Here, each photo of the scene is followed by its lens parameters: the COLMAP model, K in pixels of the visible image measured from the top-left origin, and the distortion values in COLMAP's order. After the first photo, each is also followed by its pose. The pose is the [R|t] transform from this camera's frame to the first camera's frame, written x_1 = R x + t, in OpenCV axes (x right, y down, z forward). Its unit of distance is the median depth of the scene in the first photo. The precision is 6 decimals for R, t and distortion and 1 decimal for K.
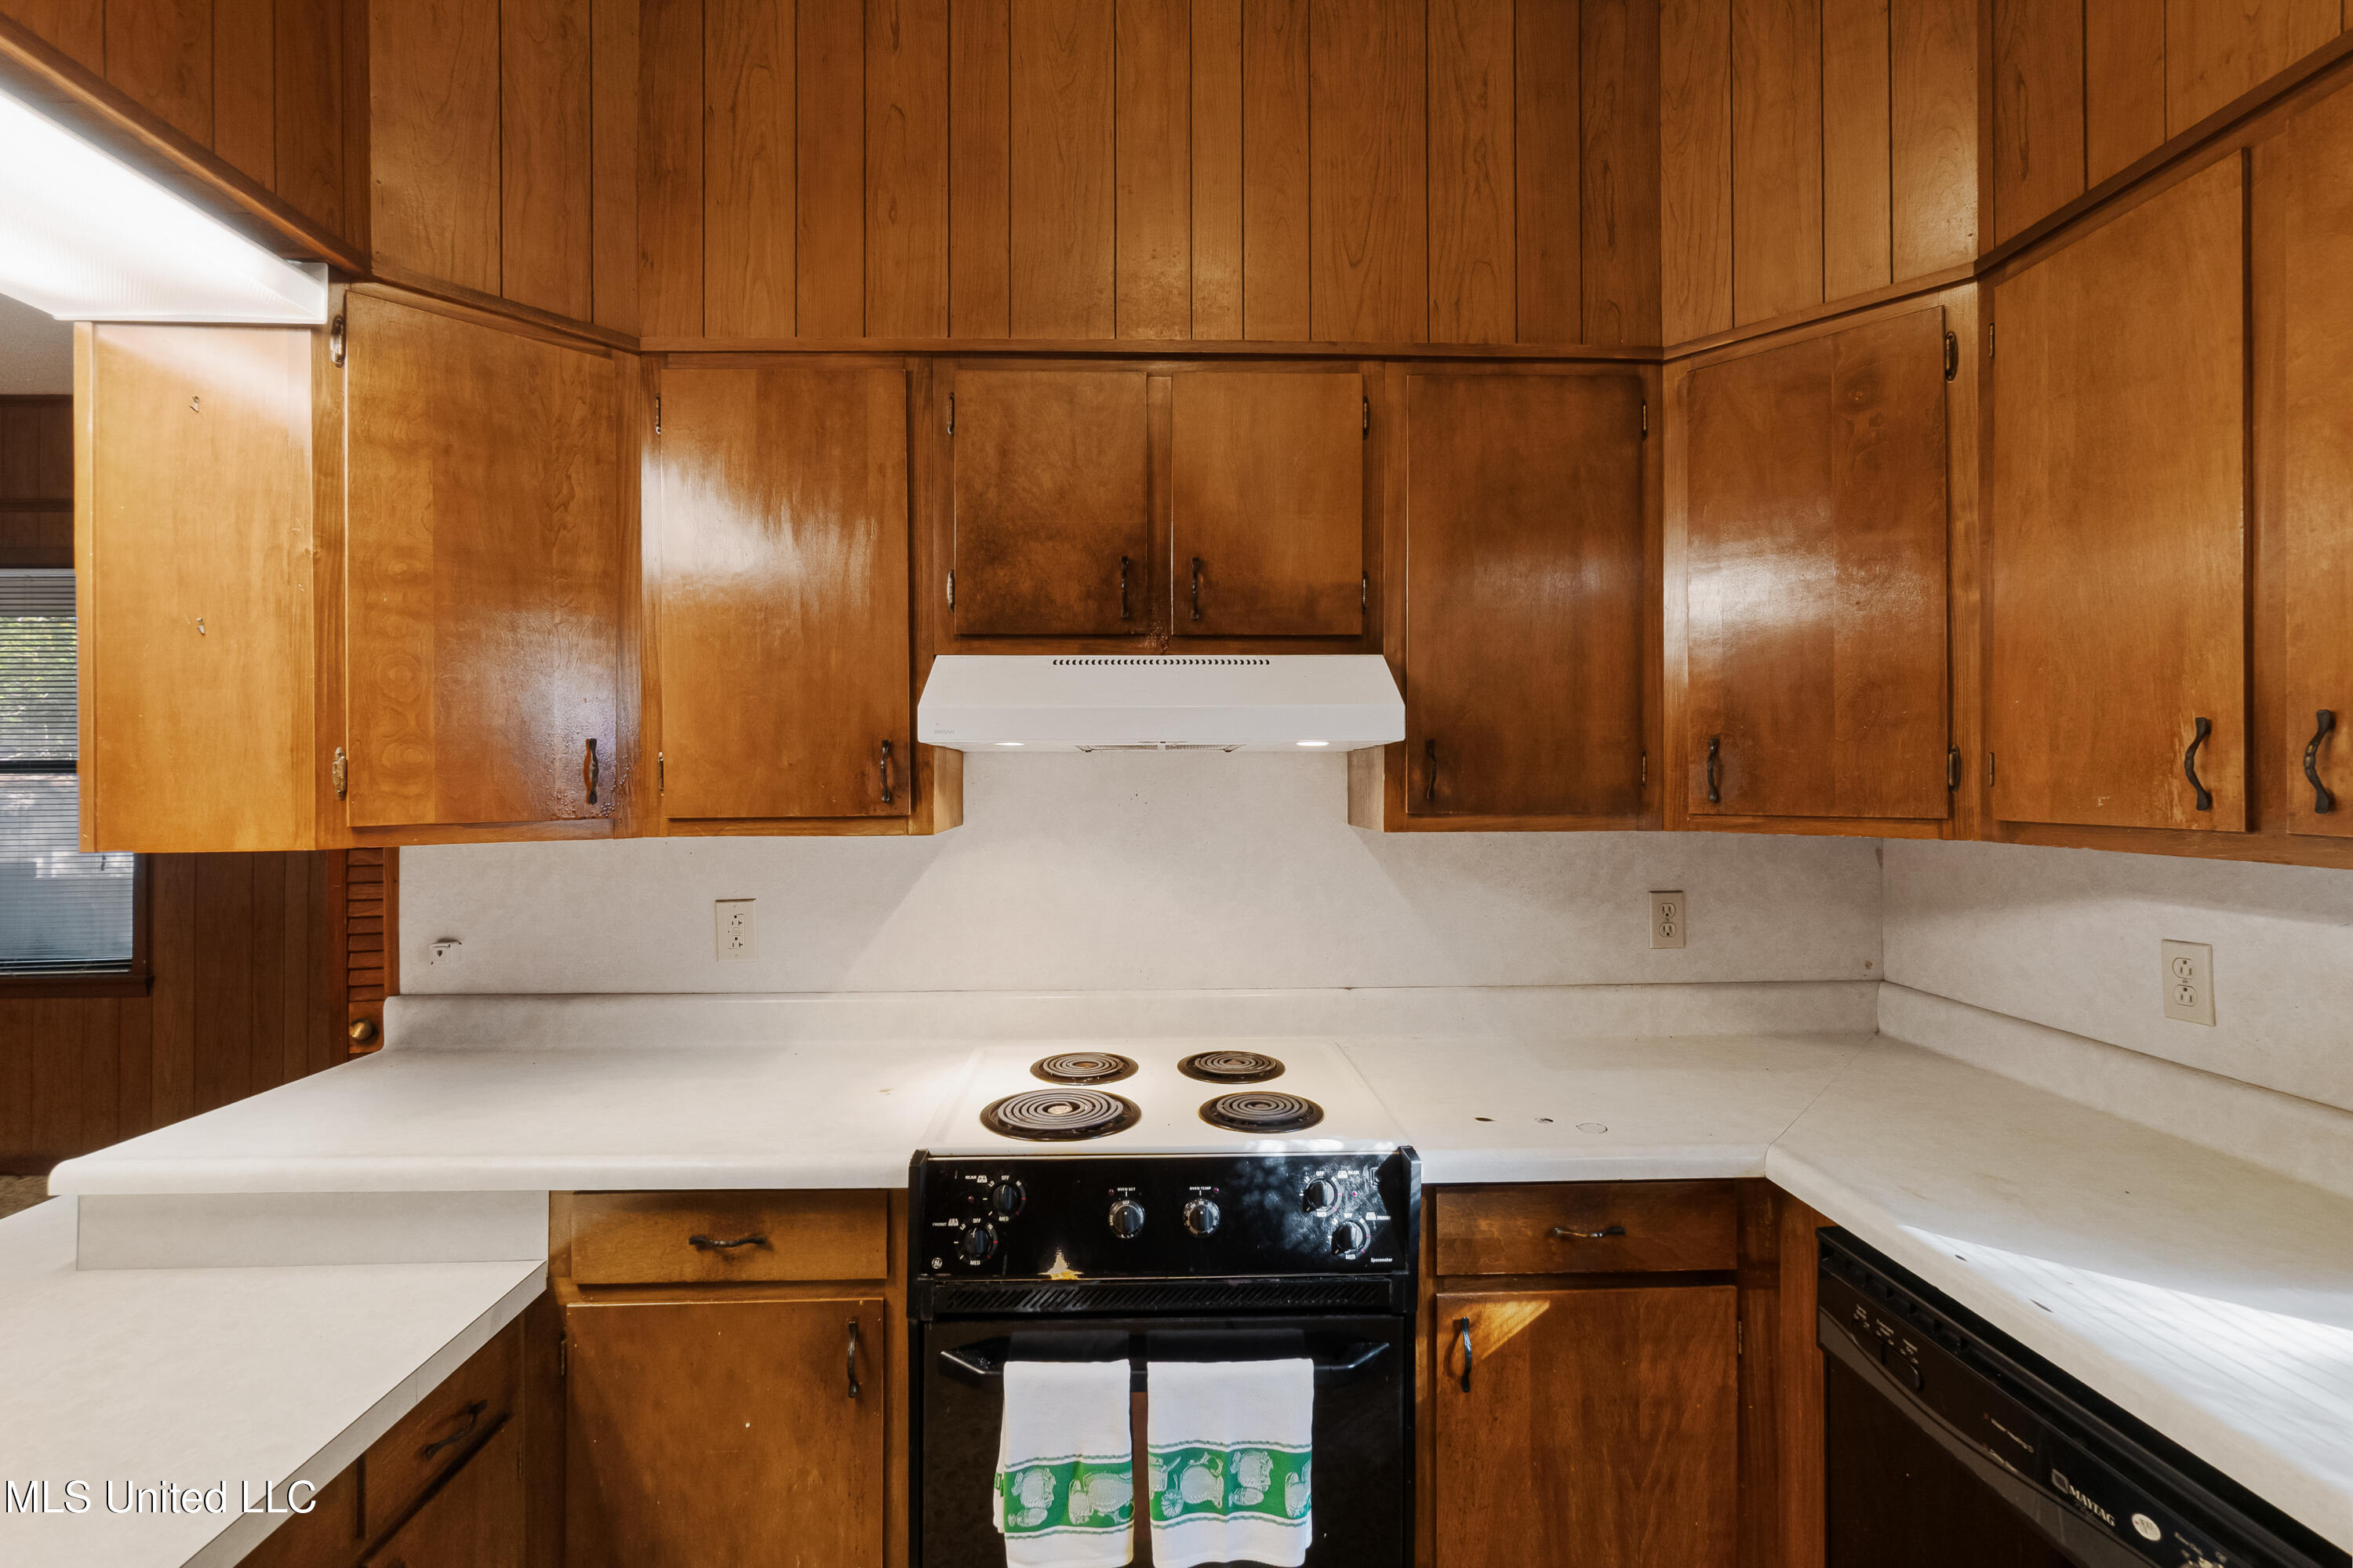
lens RADIAL K [[1027.1, 0, 1166.2], [0, 1027.1, 774.4], [0, 0, 1]] dist [-0.003912, 0.000604]
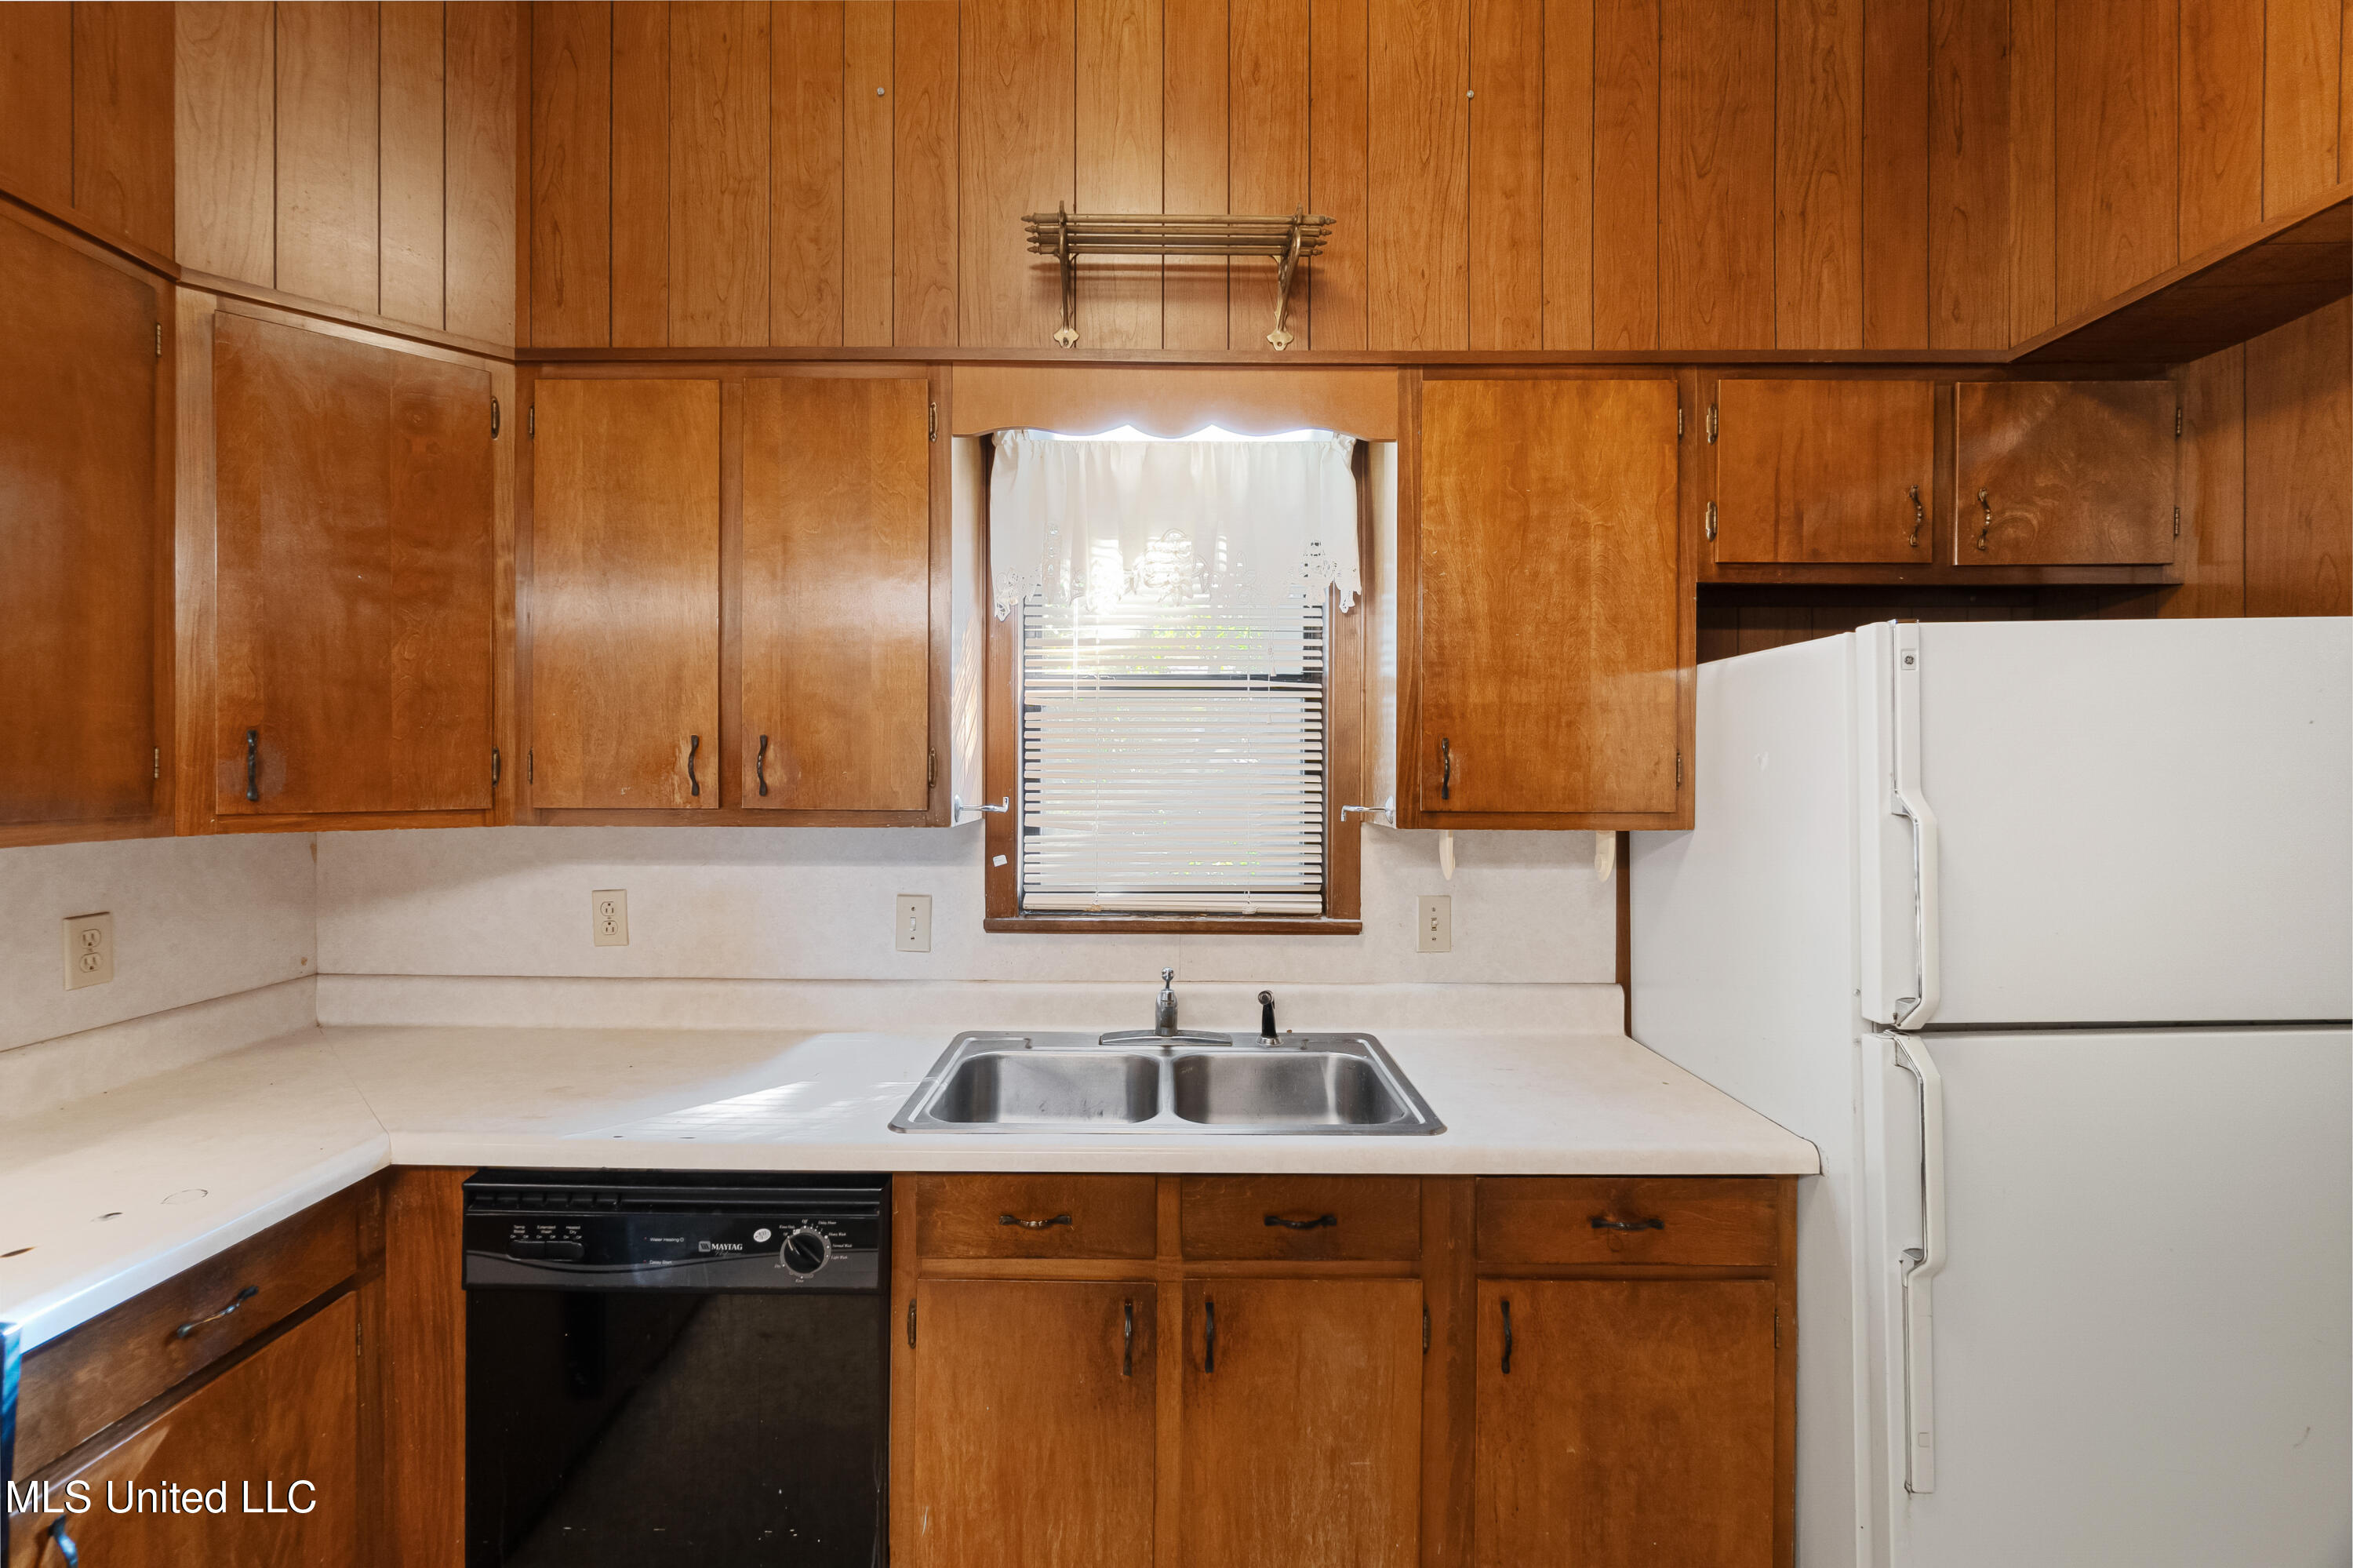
lens RADIAL K [[1027.1, 0, 1164.7], [0, 1027.1, 770.3], [0, 0, 1]] dist [-0.003912, 0.000604]
pose [[0.030868, 0.002976, 0.999519, -0.392061], [-0.005248, 0.999982, -0.002815, -0.001572], [-0.999510, -0.005159, 0.030884, 0.186809]]
